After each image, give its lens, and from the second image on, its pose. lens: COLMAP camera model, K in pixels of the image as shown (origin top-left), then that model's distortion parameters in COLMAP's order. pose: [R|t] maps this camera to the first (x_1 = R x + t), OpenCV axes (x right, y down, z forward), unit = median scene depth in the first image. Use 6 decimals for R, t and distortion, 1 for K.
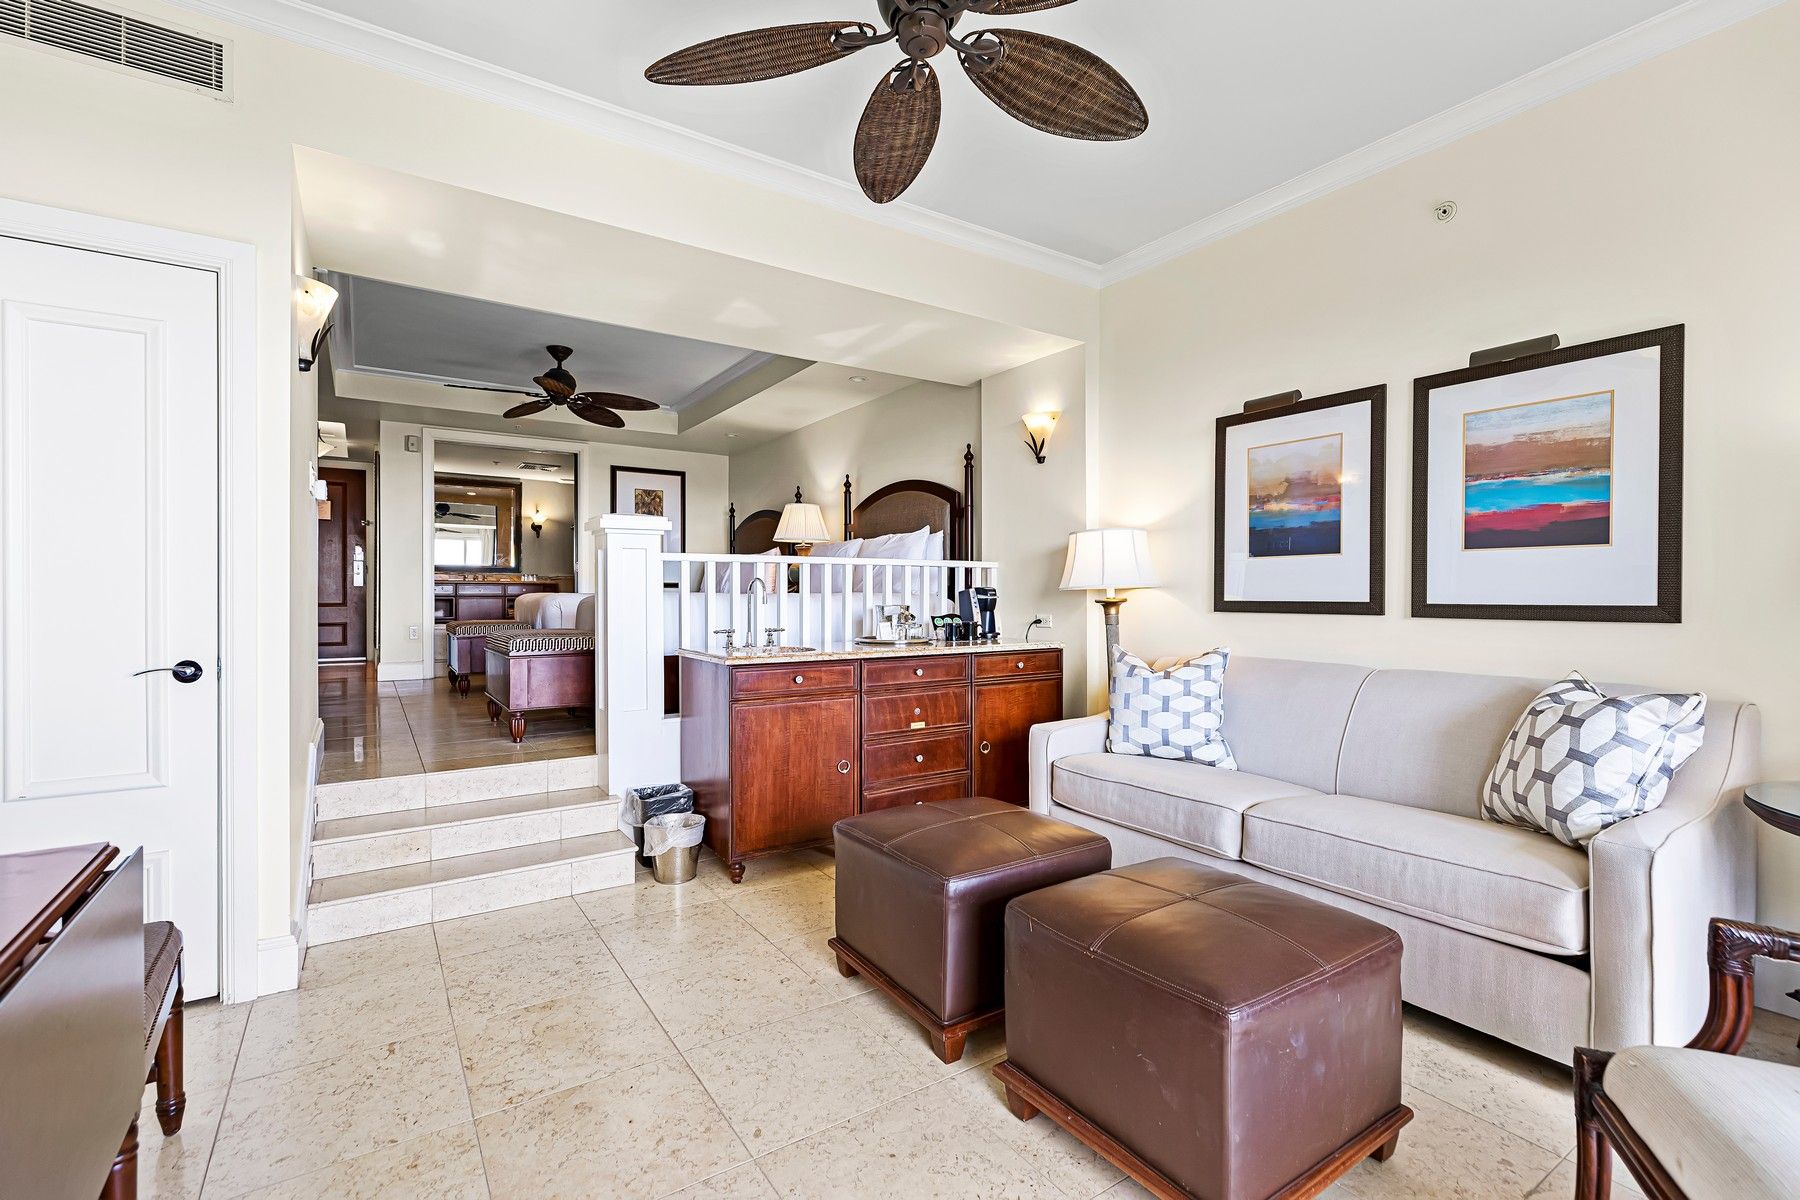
lens RADIAL K [[805.7, 0, 900.2], [0, 805.7, 609.2], [0, 0, 1]] dist [0.004969, -0.001121]
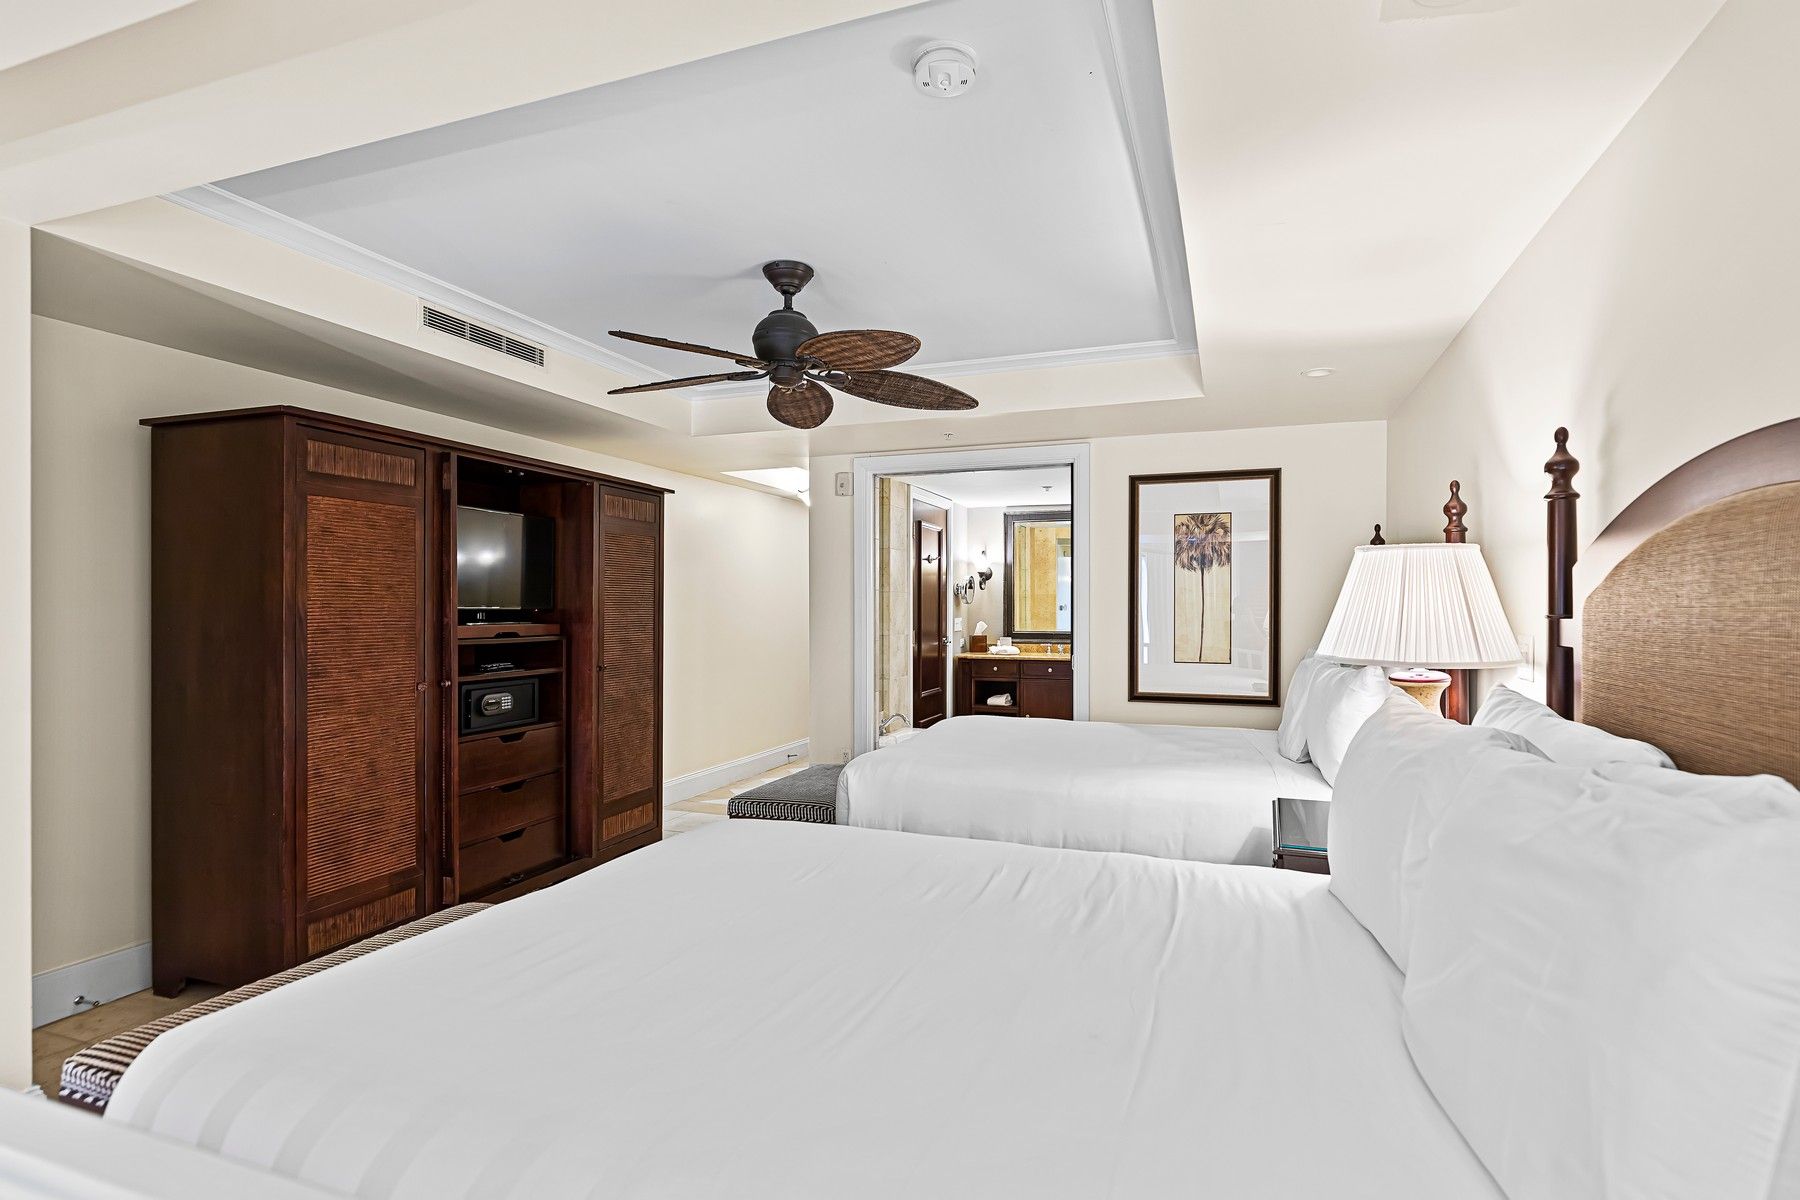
lens RADIAL K [[888.8, 0, 910.7], [0, 888.8, 610.2], [0, 0, 1]] dist [-0.006108, 0.001238]
pose [[0.586839, 0.005071, -0.809688, 0.034432], [-0.013592, 0.999901, -0.003589, -0.078432], [0.809590, 0.013112, 0.586850, 0.497981]]
